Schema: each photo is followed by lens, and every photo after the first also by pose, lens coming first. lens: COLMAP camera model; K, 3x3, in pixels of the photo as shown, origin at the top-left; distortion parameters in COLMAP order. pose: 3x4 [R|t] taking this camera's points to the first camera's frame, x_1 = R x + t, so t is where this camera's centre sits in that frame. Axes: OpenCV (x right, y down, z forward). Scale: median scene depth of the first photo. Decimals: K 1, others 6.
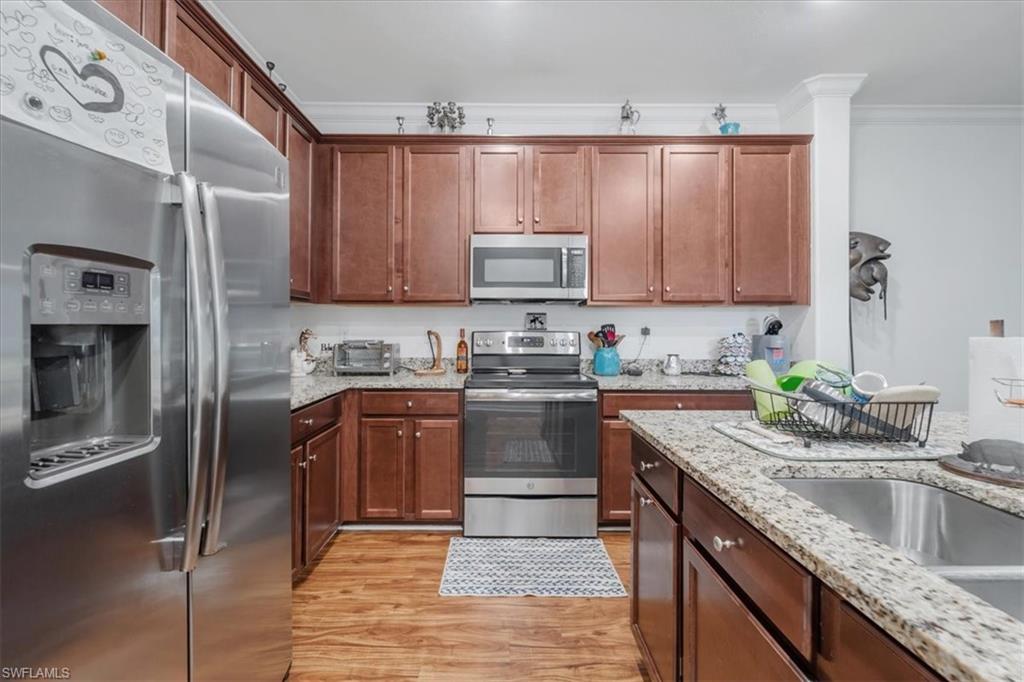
lens RADIAL K [[424.4, 0, 494.8], [0, 424.4, 323.0], [0, 0, 1]] dist [-0.001095, -0.000162]
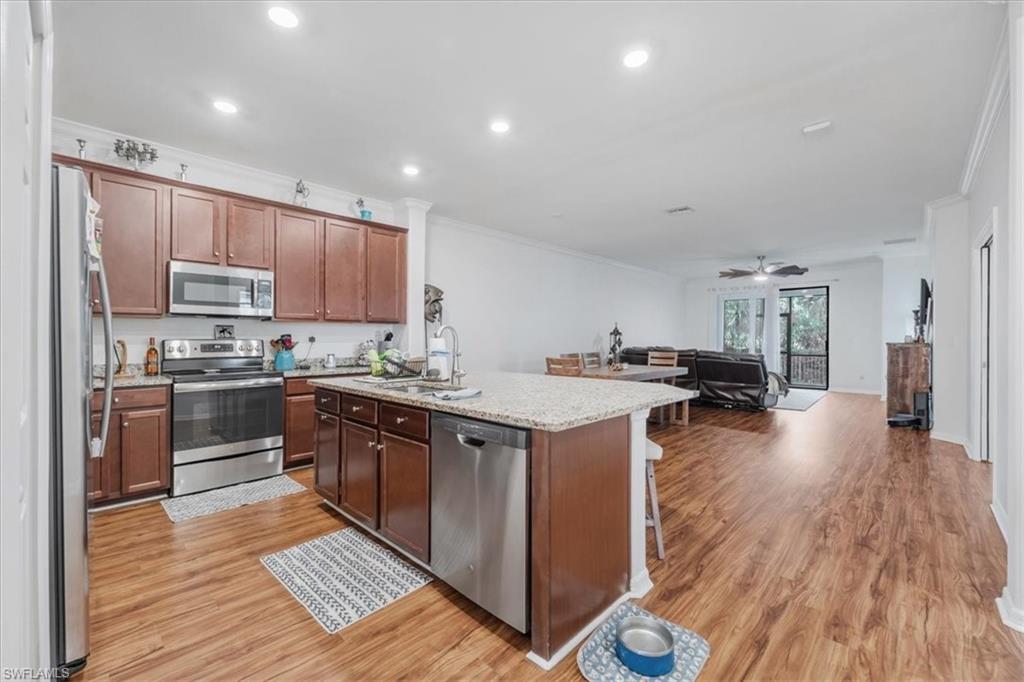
lens RADIAL K [[432.9, 0, 504.2], [0, 432.9, 335.7], [0, 0, 1]] dist [-0.003428, -0.000359]
pose [[0.698058, 0.002325, 0.716038, -0.273539], [-0.004440, 0.999990, 0.001082, 0.002926], [-0.716028, -0.003935, 0.698061, -0.562552]]
